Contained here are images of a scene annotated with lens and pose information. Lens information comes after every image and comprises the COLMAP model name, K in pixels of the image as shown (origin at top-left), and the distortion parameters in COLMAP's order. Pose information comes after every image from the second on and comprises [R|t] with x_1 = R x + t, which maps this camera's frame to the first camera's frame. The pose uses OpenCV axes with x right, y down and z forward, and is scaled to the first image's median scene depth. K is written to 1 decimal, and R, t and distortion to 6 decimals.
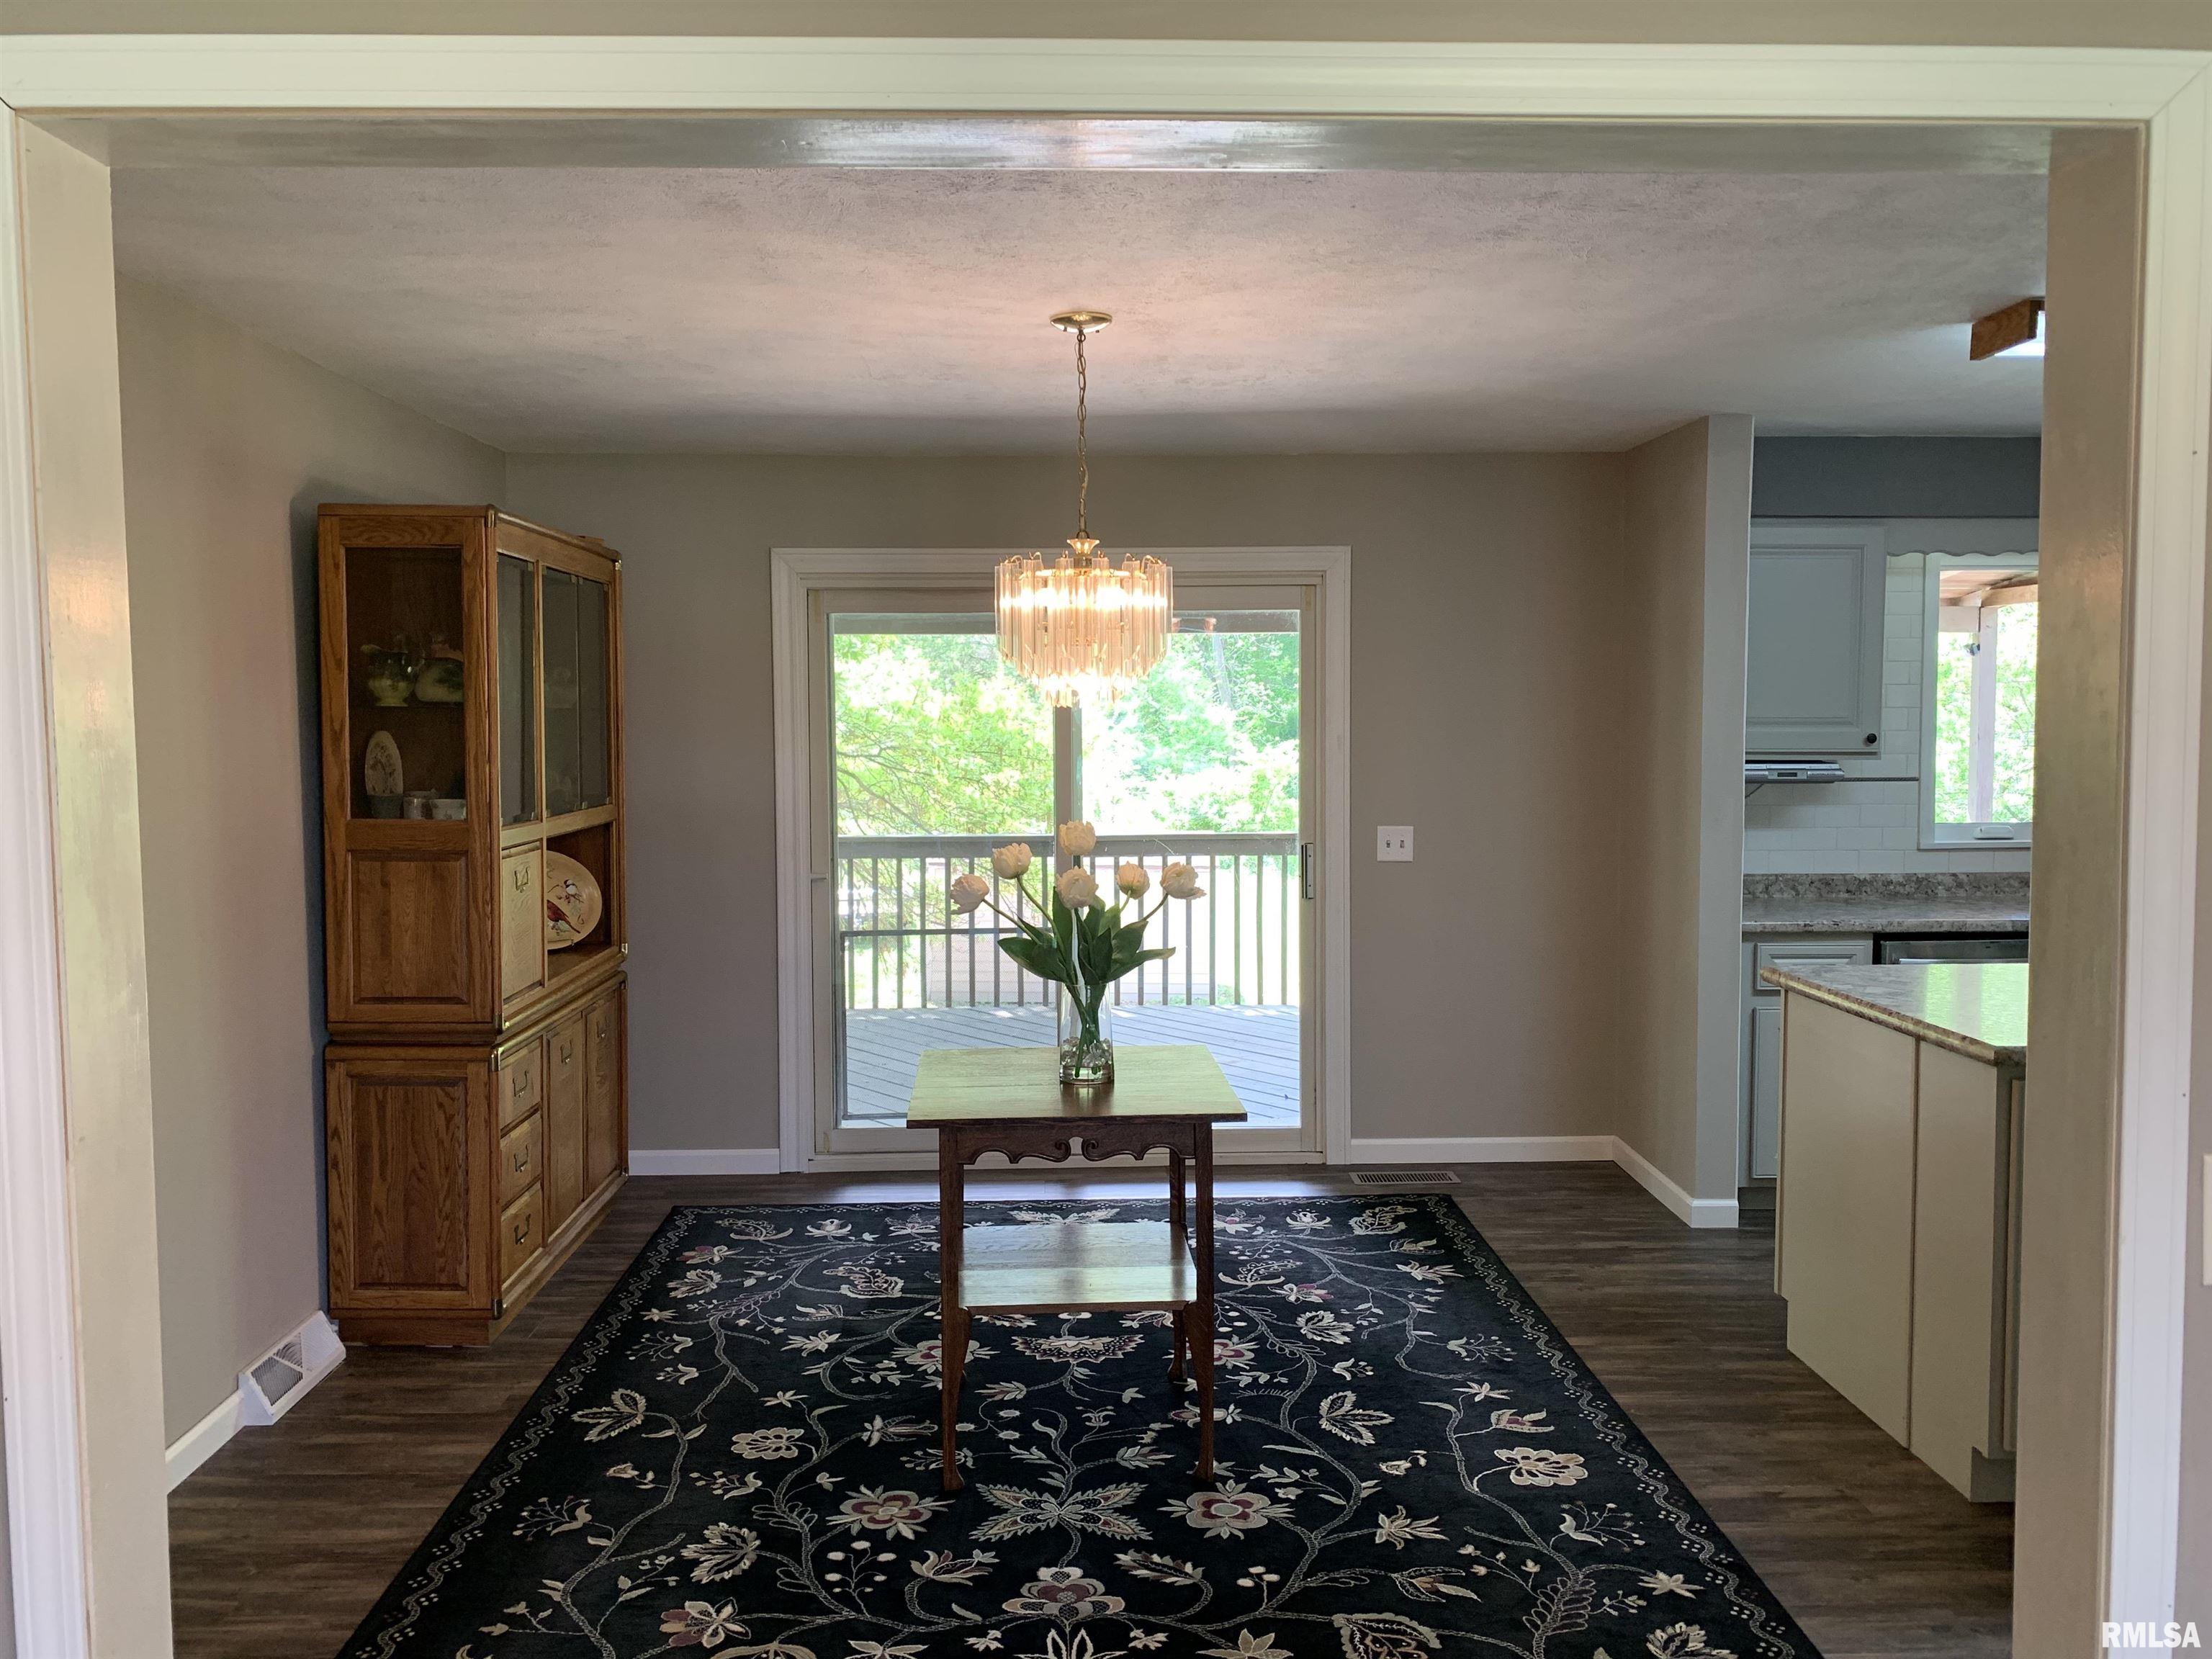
lens RADIAL K [[1674.2, 0, 1094.4], [0, 1674.2, 825.7], [0, 0, 1]] dist [0.096978, -0.137869]
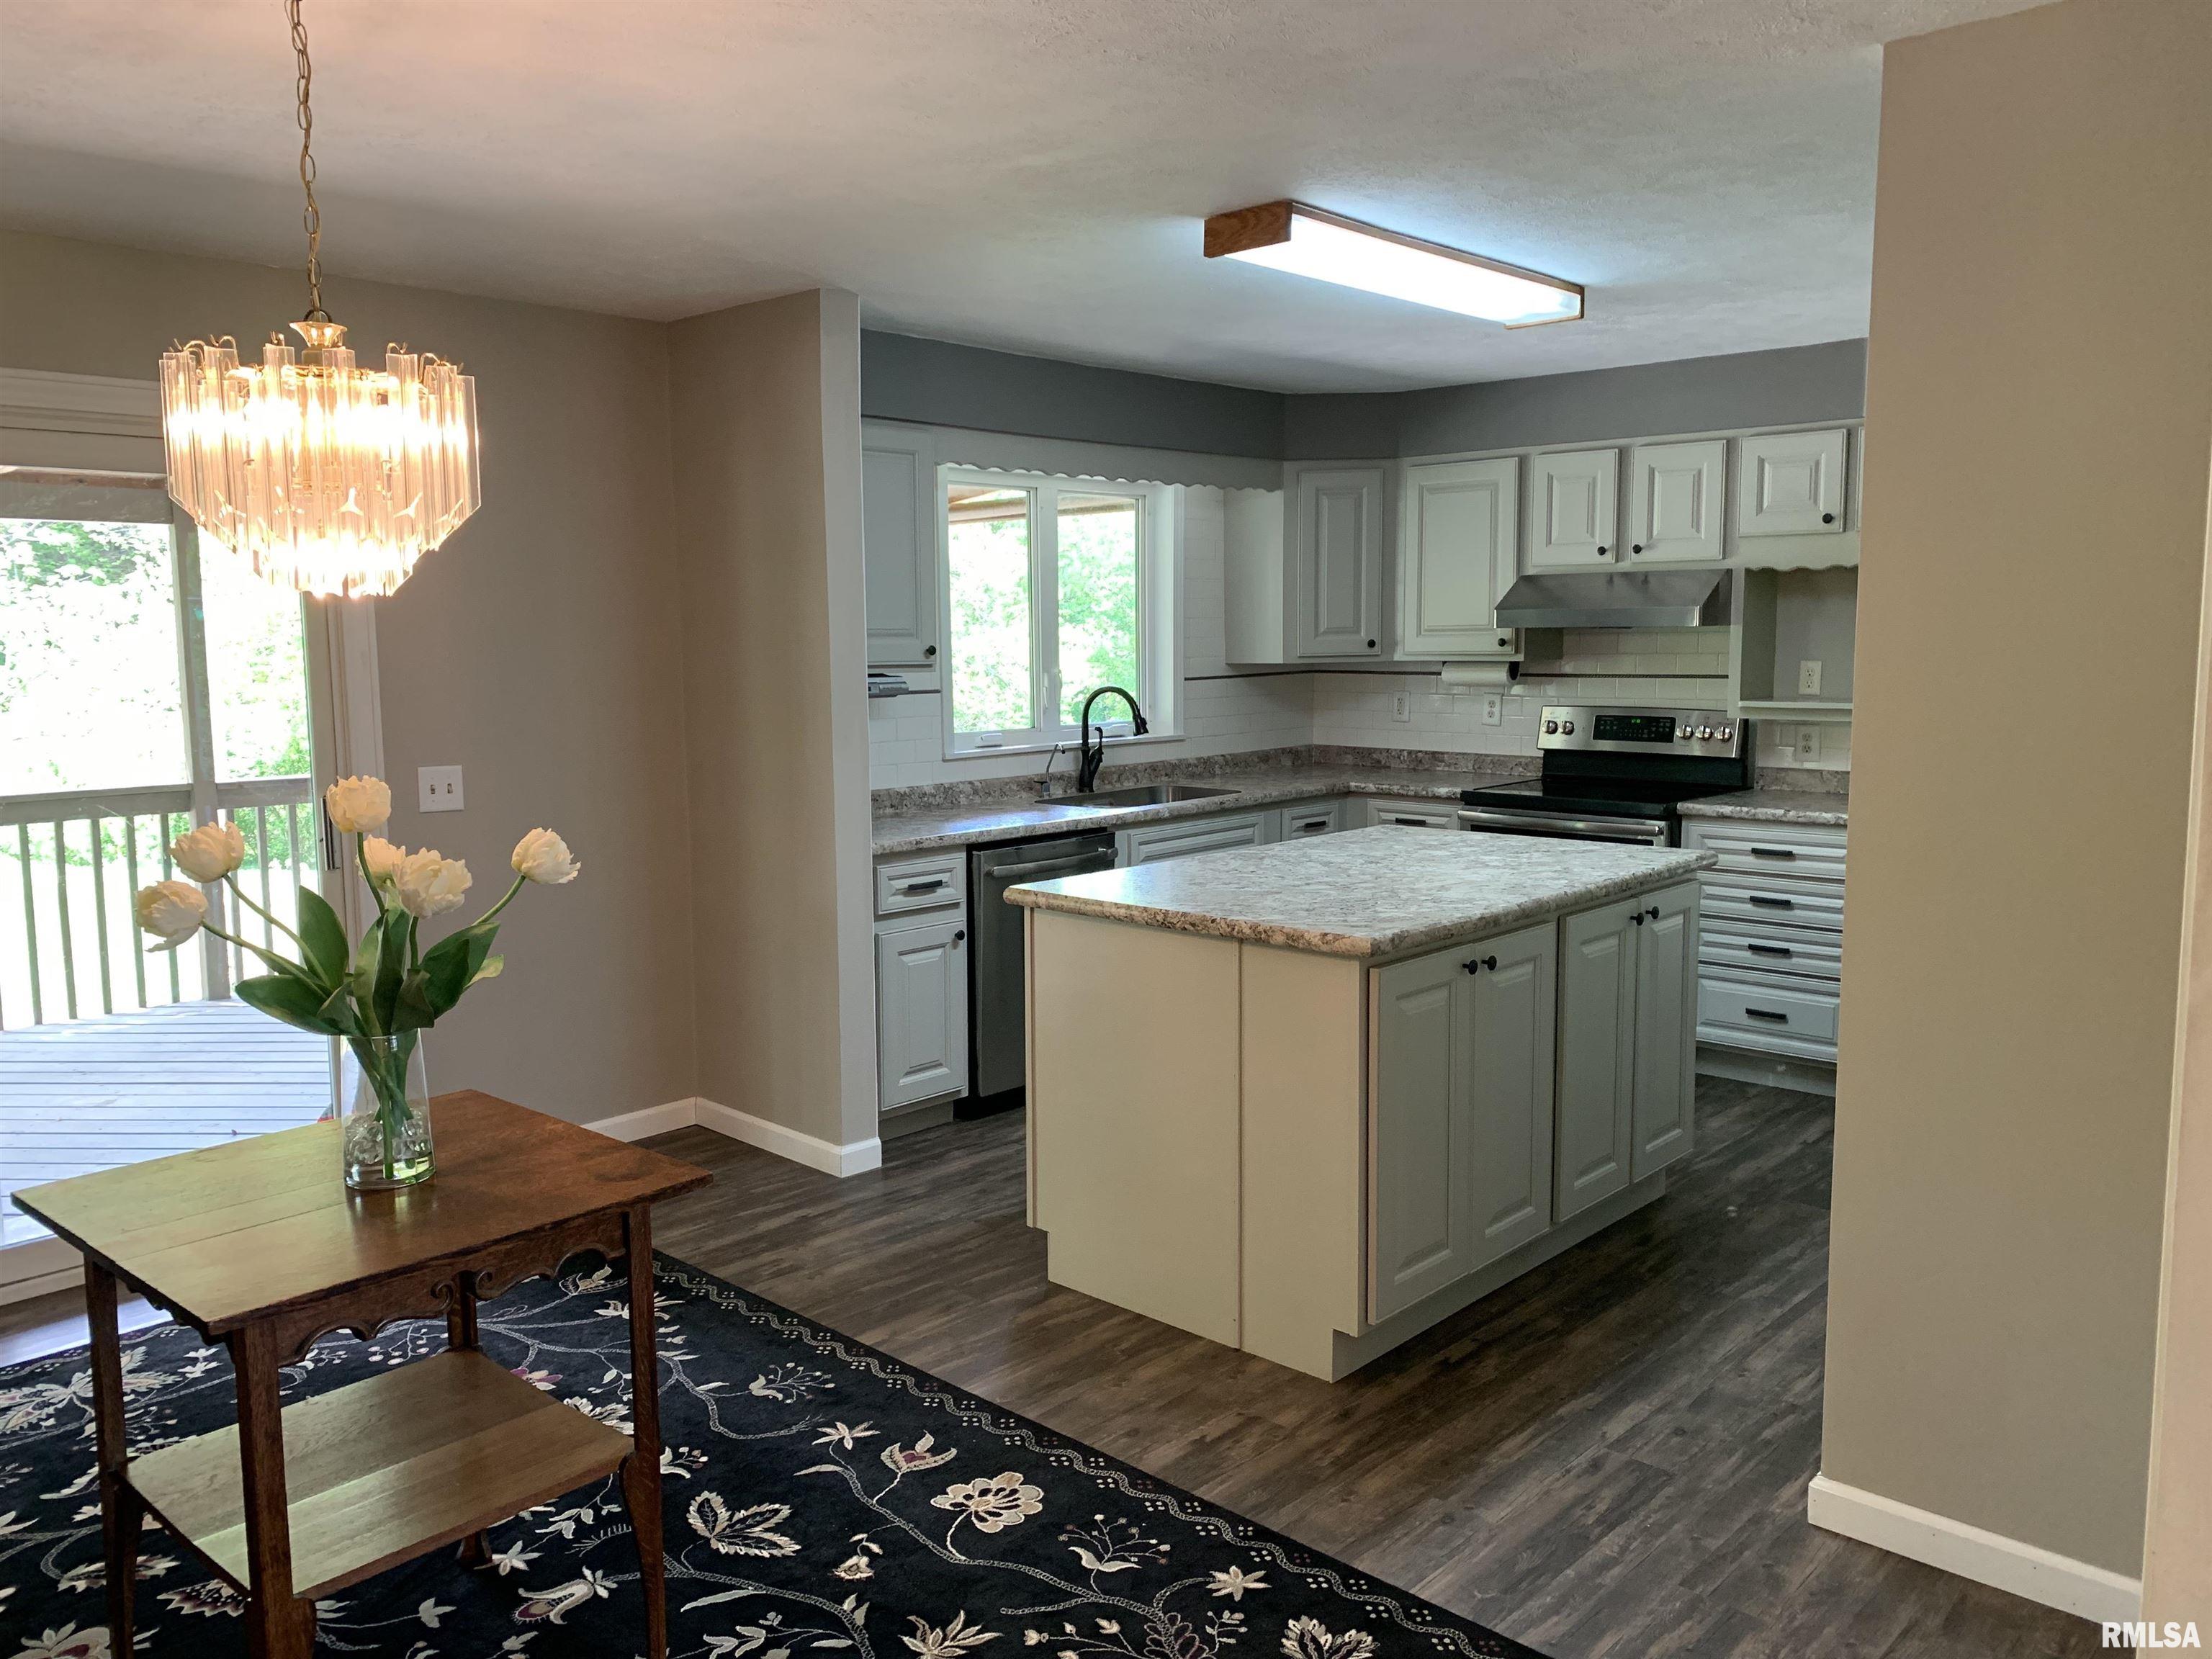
lens RADIAL K [[1692.7, 0, 1048.4], [0, 1692.7, 816.5], [0, 0, 1]] dist [0.004998, 0.008017]
pose [[0.718765, -0.077292, 0.690943, -0.227447], [0.053325, 0.997003, 0.056056, -0.007308], [-0.693205, -0.003446, 0.720732, 0.308614]]
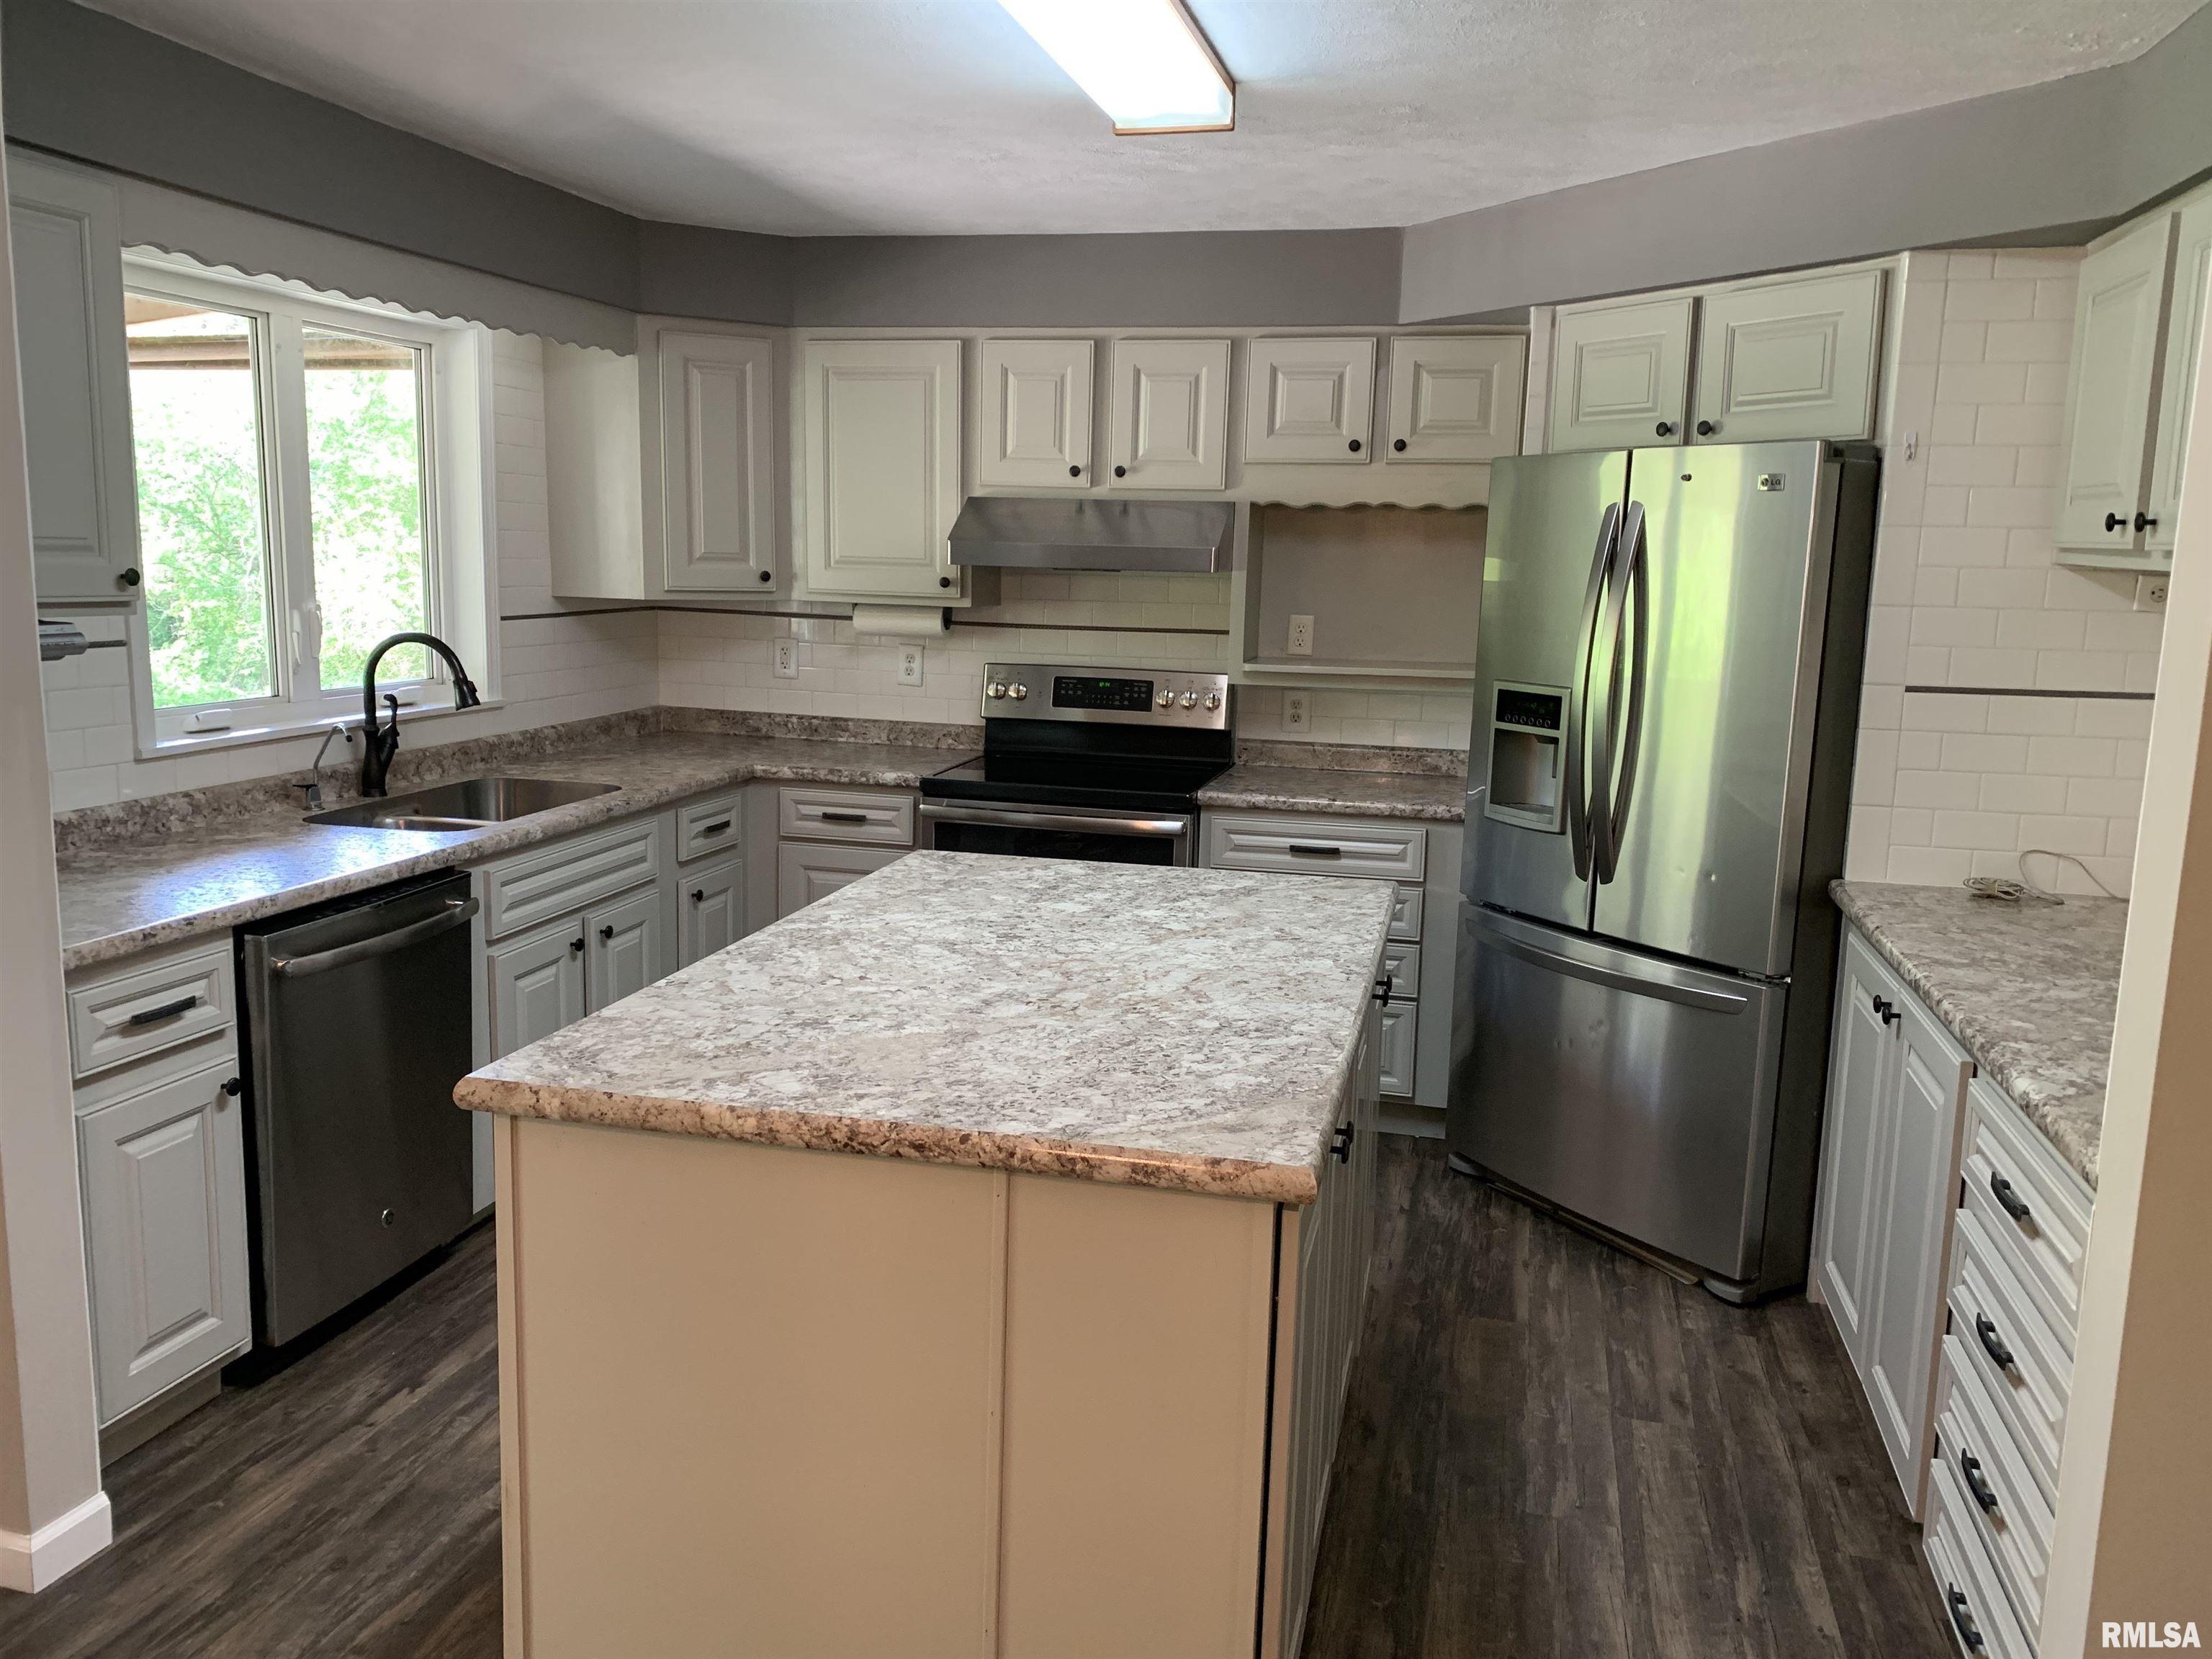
lens RADIAL K [[1674.2, 0, 1094.4], [0, 1674.2, 825.7], [0, 0, 1]] dist [0.096978, -0.137869]
pose [[0.262655, -0.142541, 0.954303, 0.000535], [0.037186, 0.989789, 0.137607, -0.043863], [-0.964173, -0.000657, 0.265274, 0.695706]]
